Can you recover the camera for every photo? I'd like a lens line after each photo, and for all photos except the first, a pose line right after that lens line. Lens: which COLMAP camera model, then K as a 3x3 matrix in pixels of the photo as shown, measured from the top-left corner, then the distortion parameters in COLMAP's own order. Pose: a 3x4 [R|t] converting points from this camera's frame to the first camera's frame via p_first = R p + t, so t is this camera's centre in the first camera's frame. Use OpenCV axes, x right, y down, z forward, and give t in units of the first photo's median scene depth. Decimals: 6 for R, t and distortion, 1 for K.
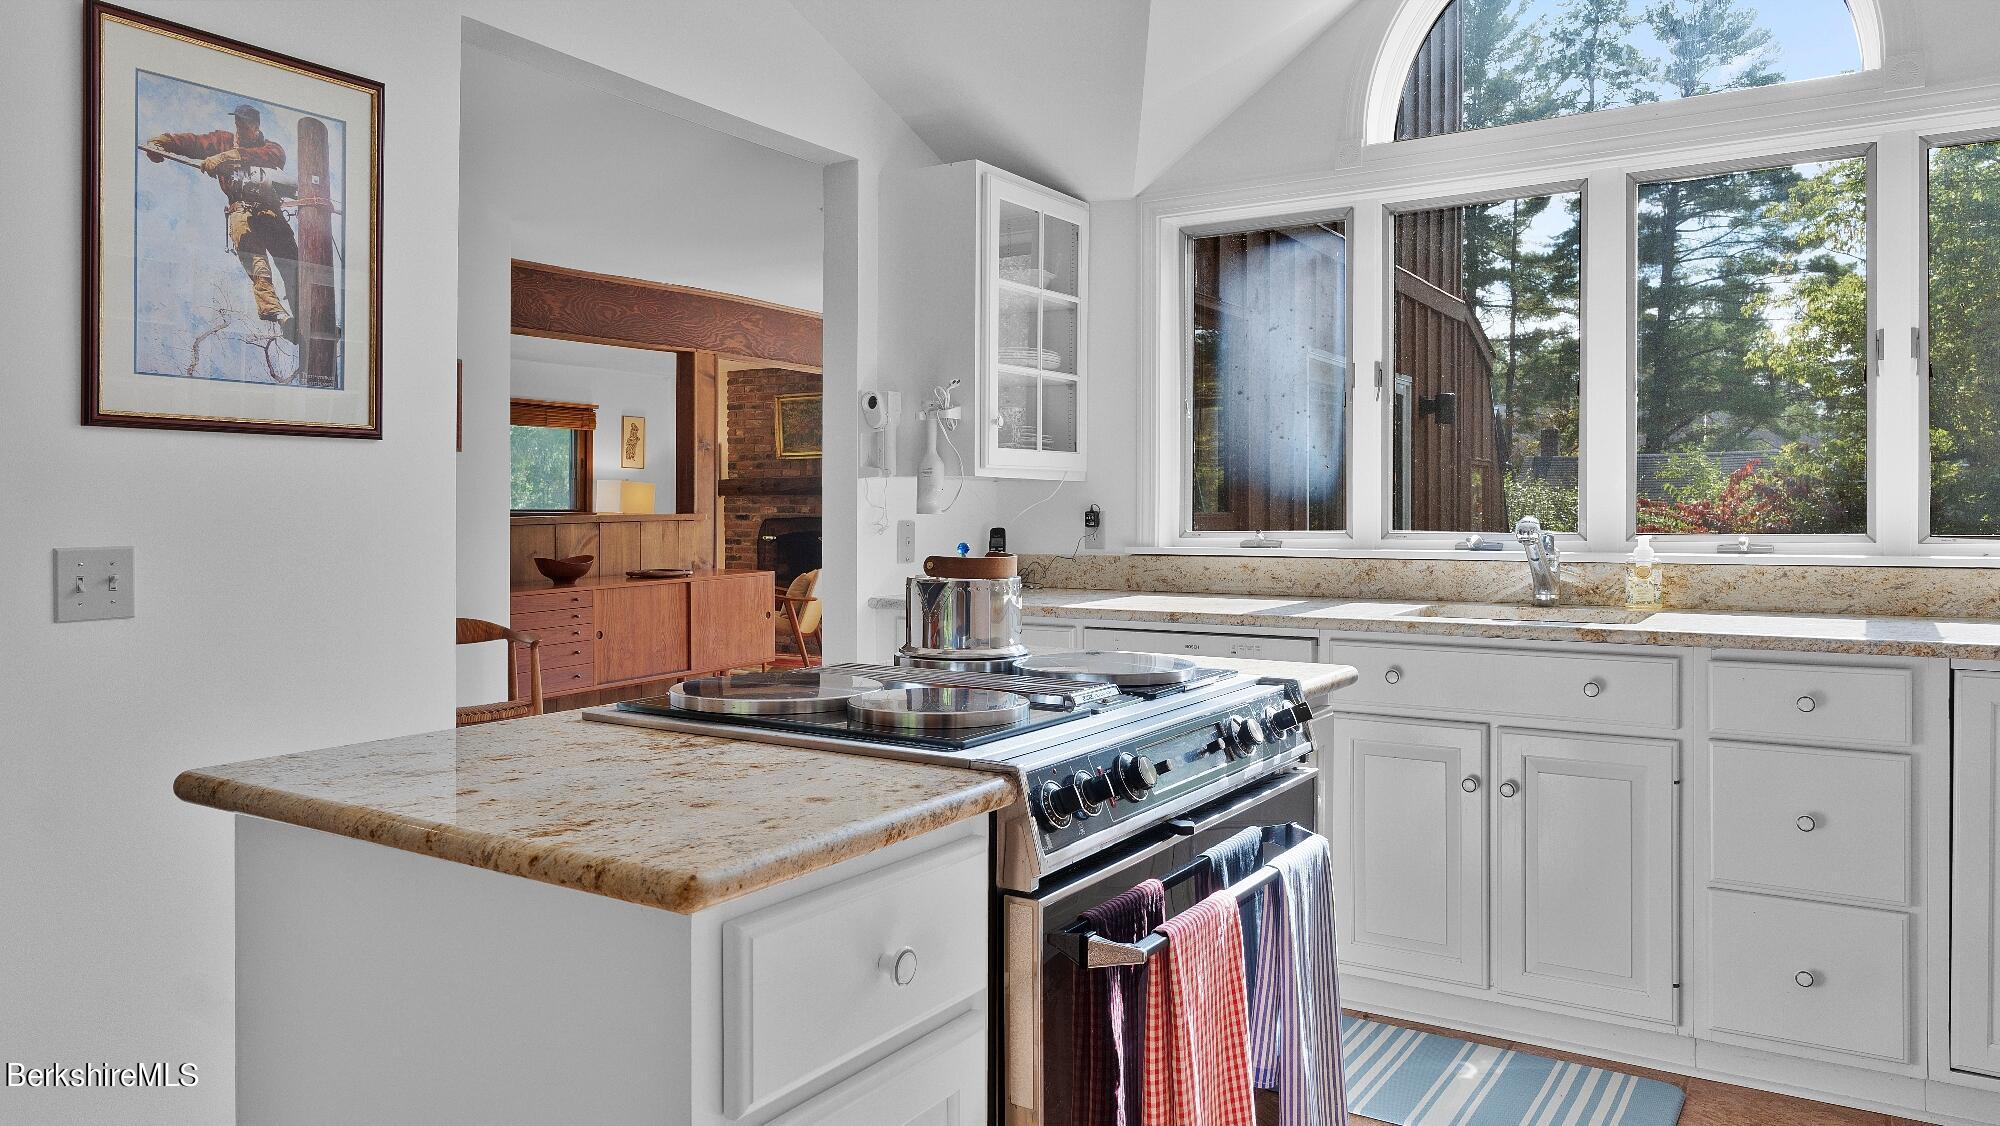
lens RADIAL K [[1344.1, 0, 1017.5], [0, 1344.1, 517.6], [0, 0, 1]] dist [-0.003117, 0.001462]
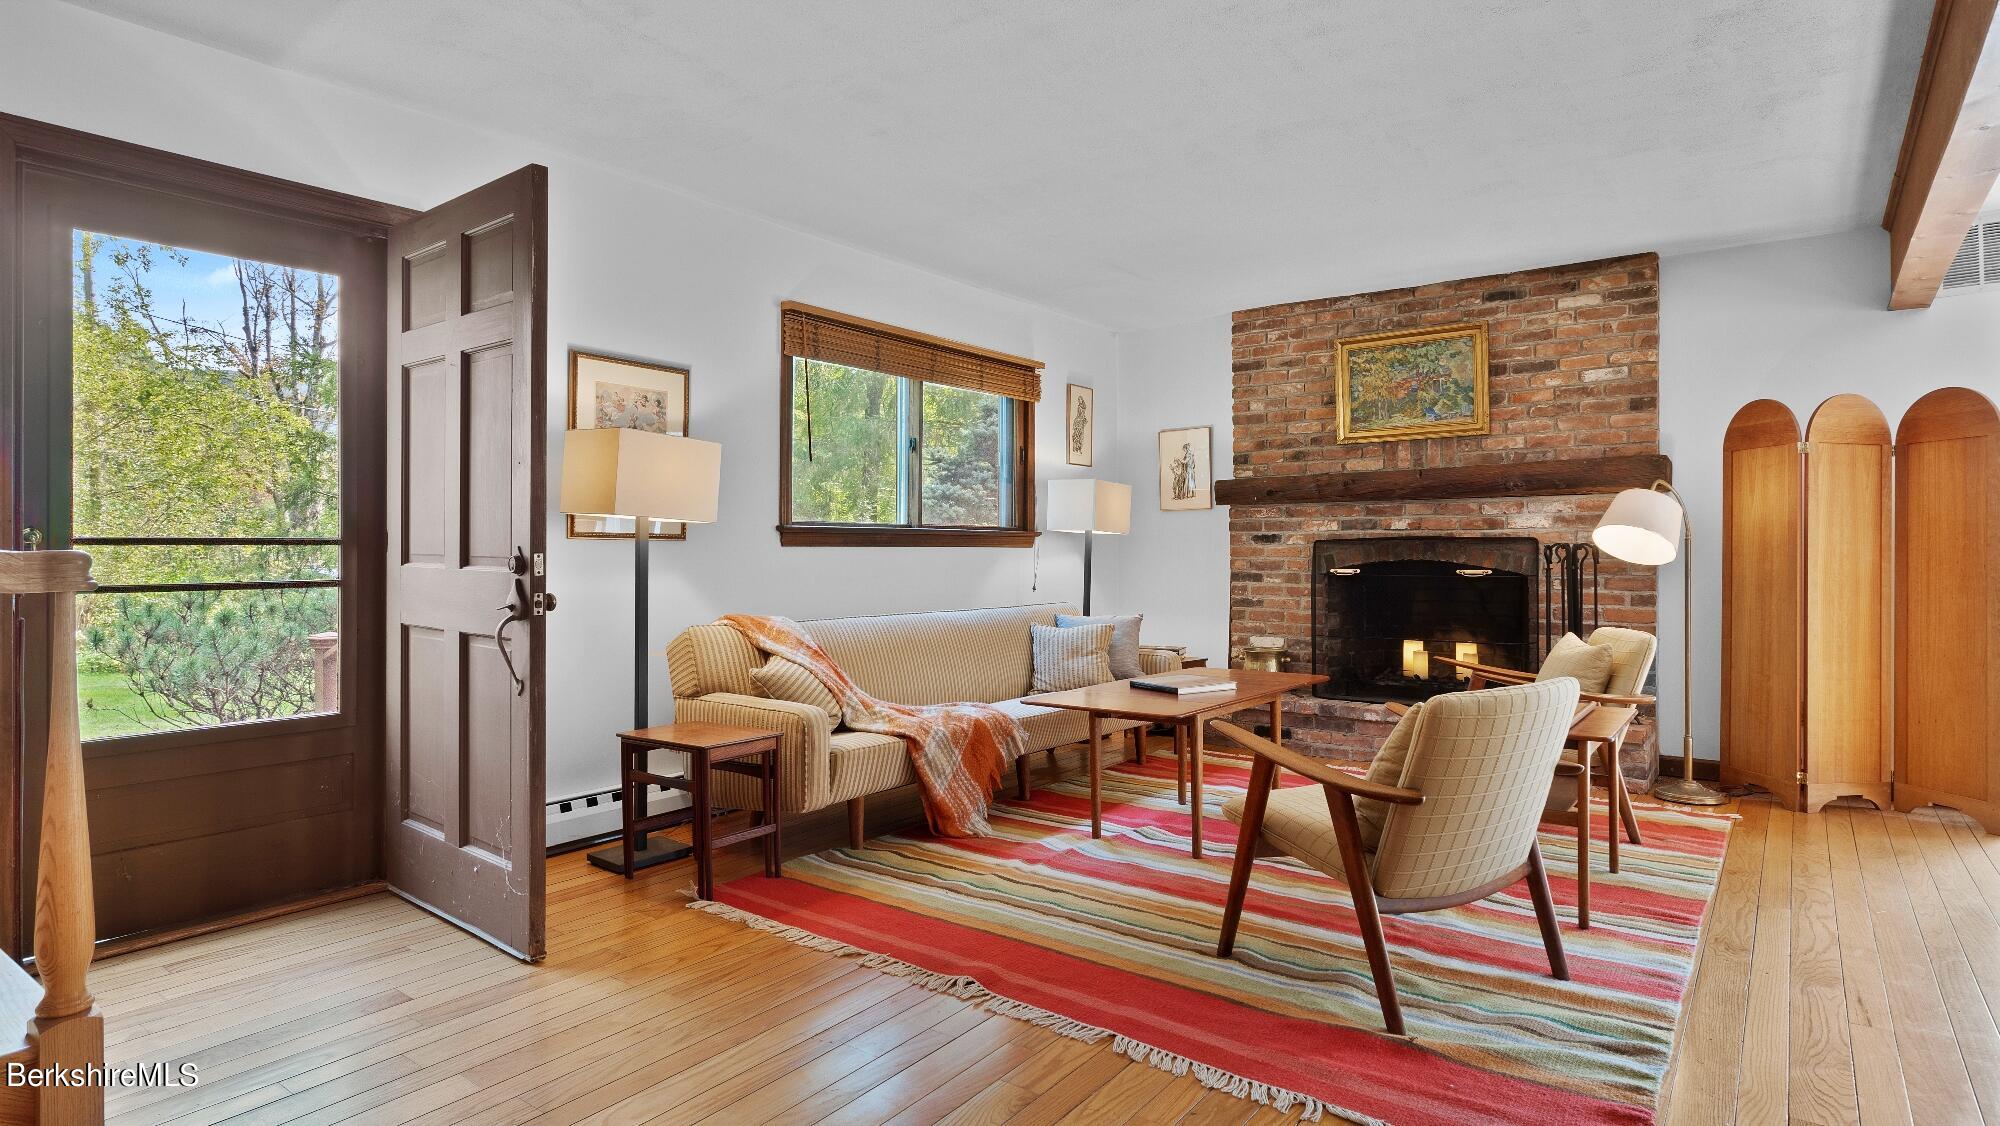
lens RADIAL K [[1044.2, 0, 1006.8], [0, 1044.2, 548.3], [0, 0, 1]] dist [-0.004282, 0.000687]
pose [[0.996544, -0.004868, -0.082929, -0.559231], [0.004383, 0.999972, -0.006021, 0.013123], [0.082956, 0.005637, 0.996537, 0.980212]]
